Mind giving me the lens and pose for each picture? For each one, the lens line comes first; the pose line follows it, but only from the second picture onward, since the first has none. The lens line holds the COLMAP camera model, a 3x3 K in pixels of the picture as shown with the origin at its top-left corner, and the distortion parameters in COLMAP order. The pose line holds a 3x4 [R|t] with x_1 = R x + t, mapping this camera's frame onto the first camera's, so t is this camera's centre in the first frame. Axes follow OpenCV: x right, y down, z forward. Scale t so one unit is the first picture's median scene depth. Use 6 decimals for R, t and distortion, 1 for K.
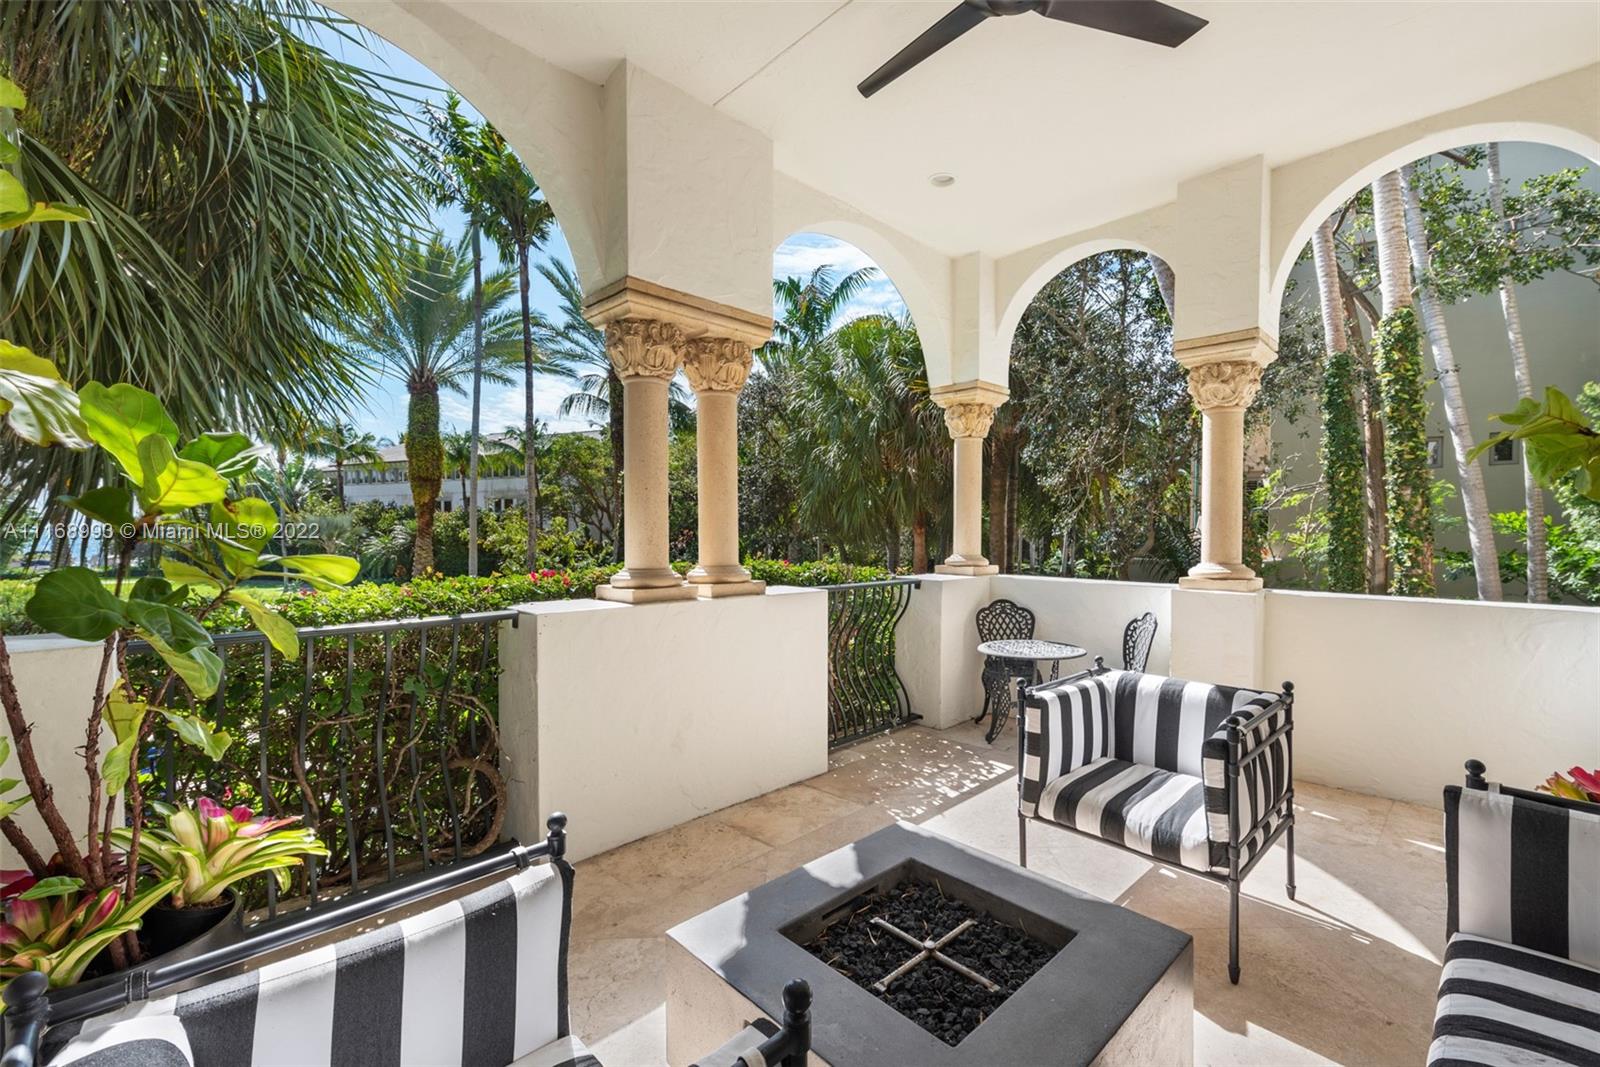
lens RADIAL K [[671.6, 0, 862.0], [0, 671.6, 540.7], [0, 0, 1]] dist [0.000025, -0.000004]
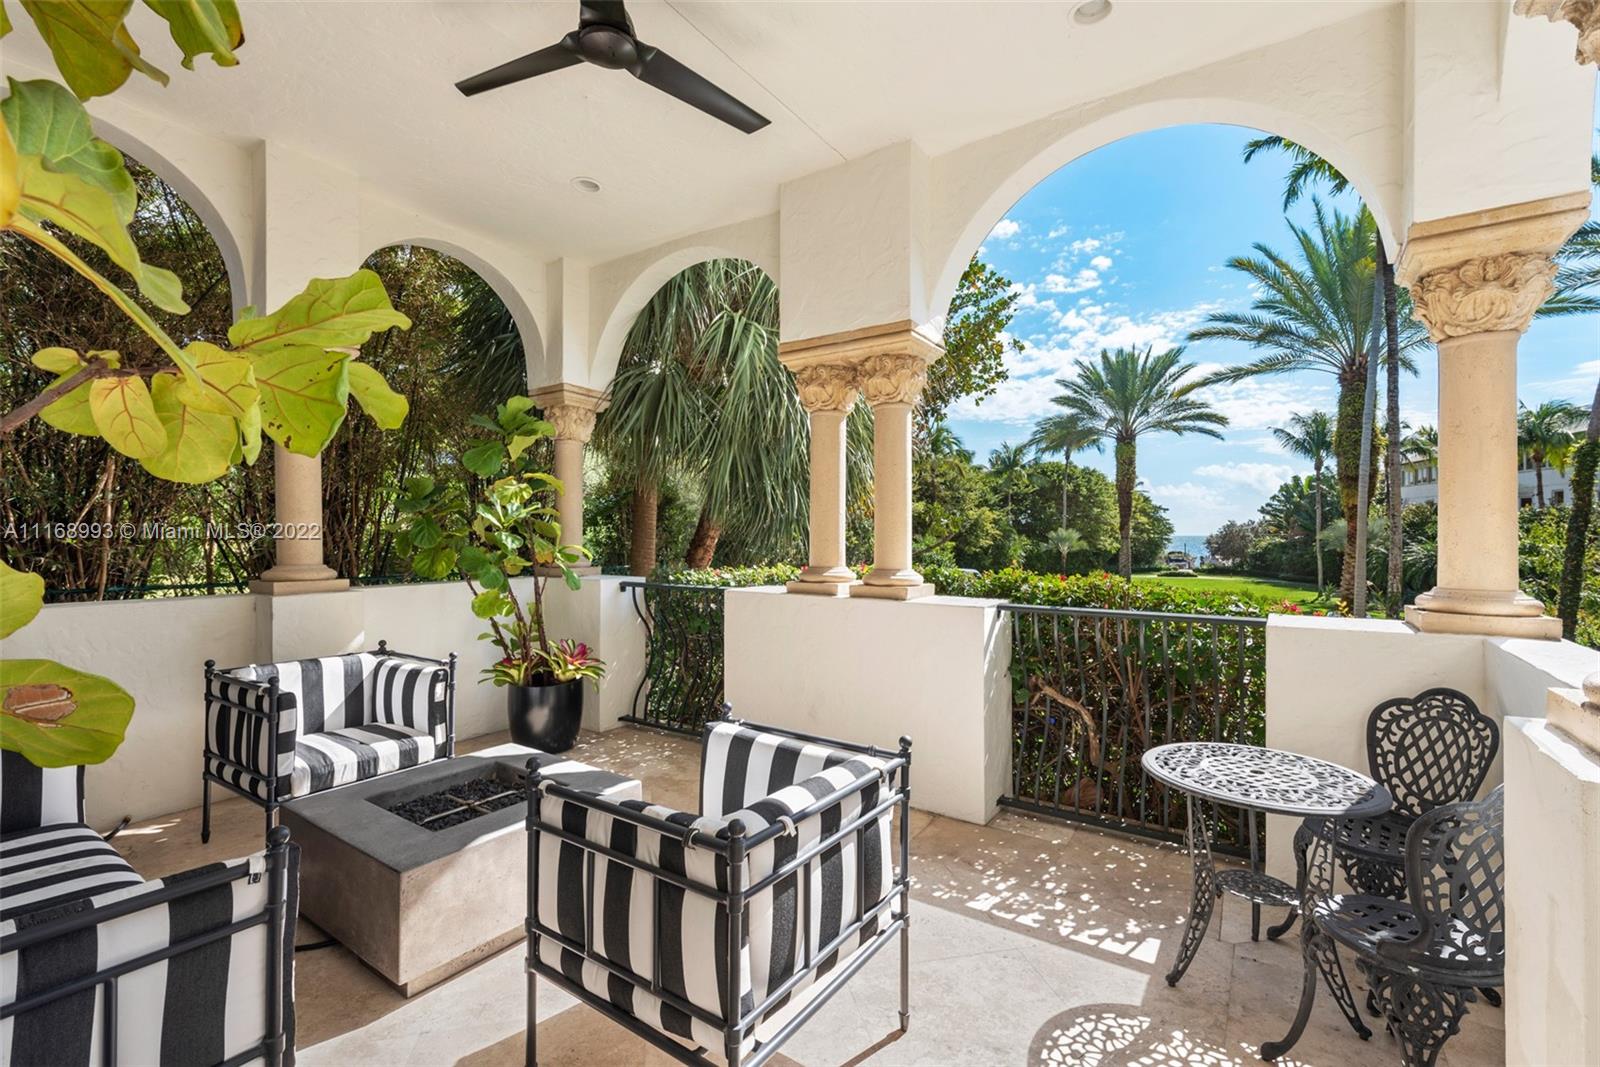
lens RADIAL K [[702.9, 0, 800.0], [0, 702.9, 533.5], [0, 0, 1]] dist [-0.005302, -0.000675]
pose [[0.156658, -0.001981, -0.987651, 0.609893], [-0.016267, 0.999857, -0.004586, -0.007983], [0.987519, 0.016785, 0.156604, 0.499913]]
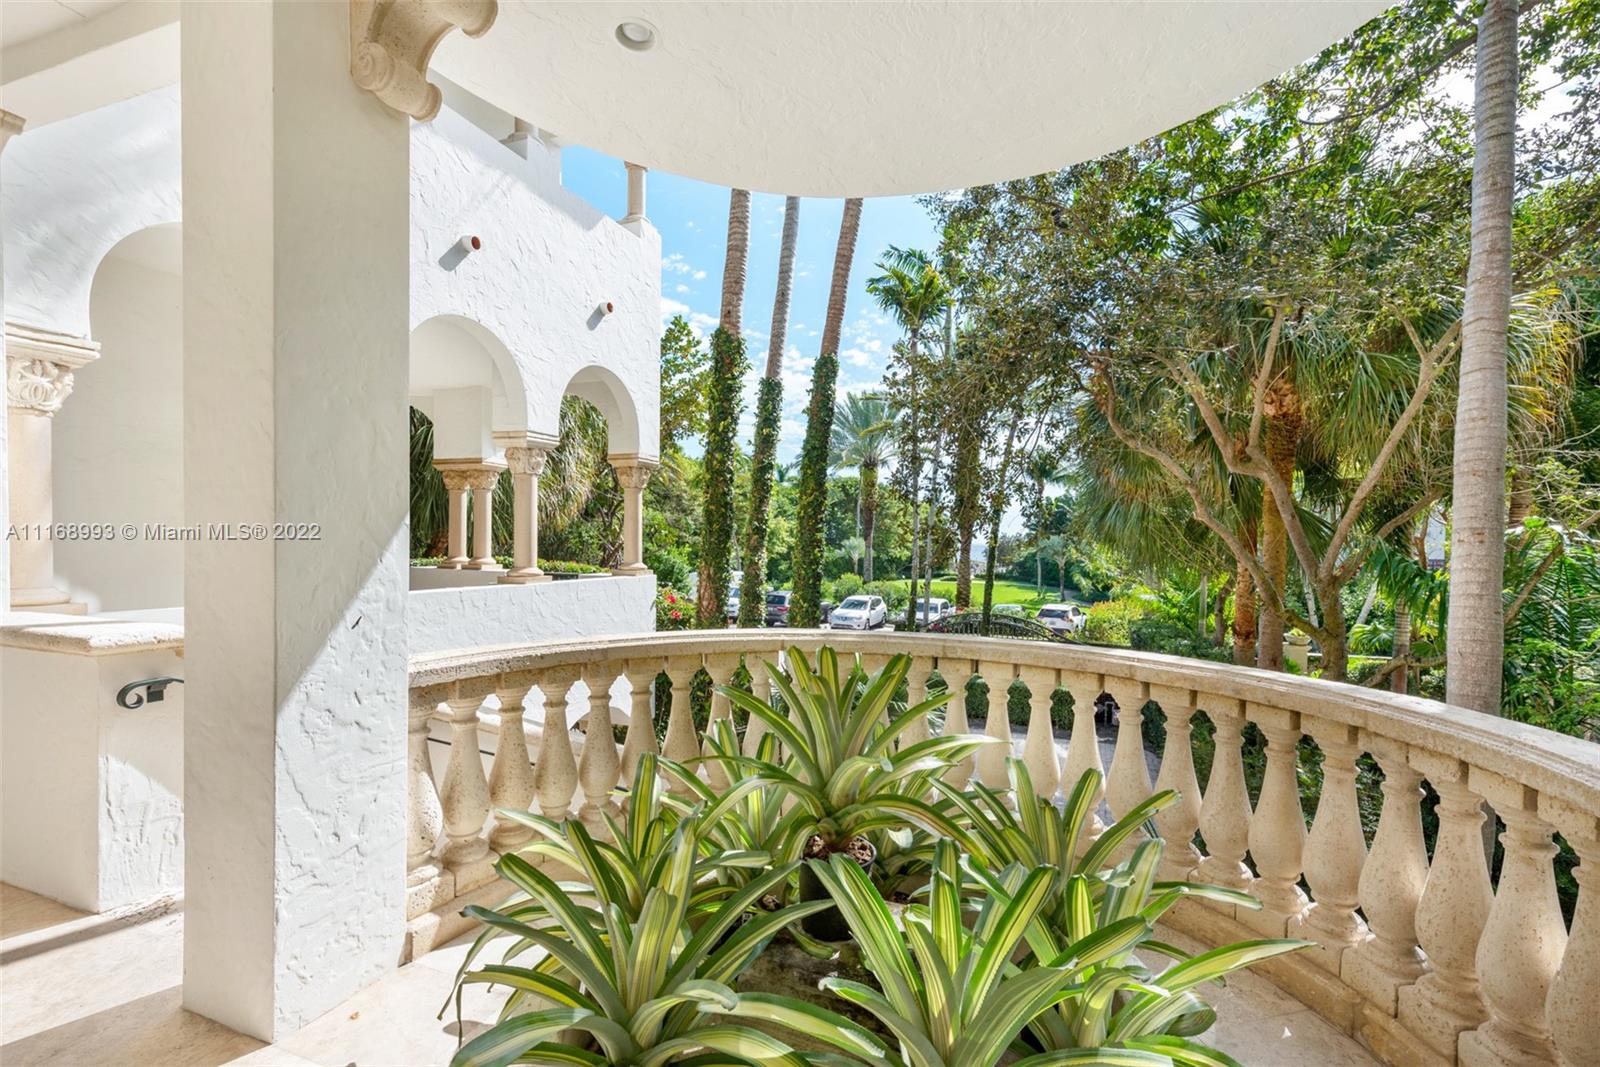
lens RADIAL K [[702.9, 0, 800.0], [0, 702.9, 533.5], [0, 0, 1]] dist [-0.005302, -0.000675]
pose [[0.381185, -0.004107, -0.924490, 1.878640], [-0.032506, 0.999312, -0.017842, -0.030803], [0.923927, 0.036852, 0.380789, 0.791528]]
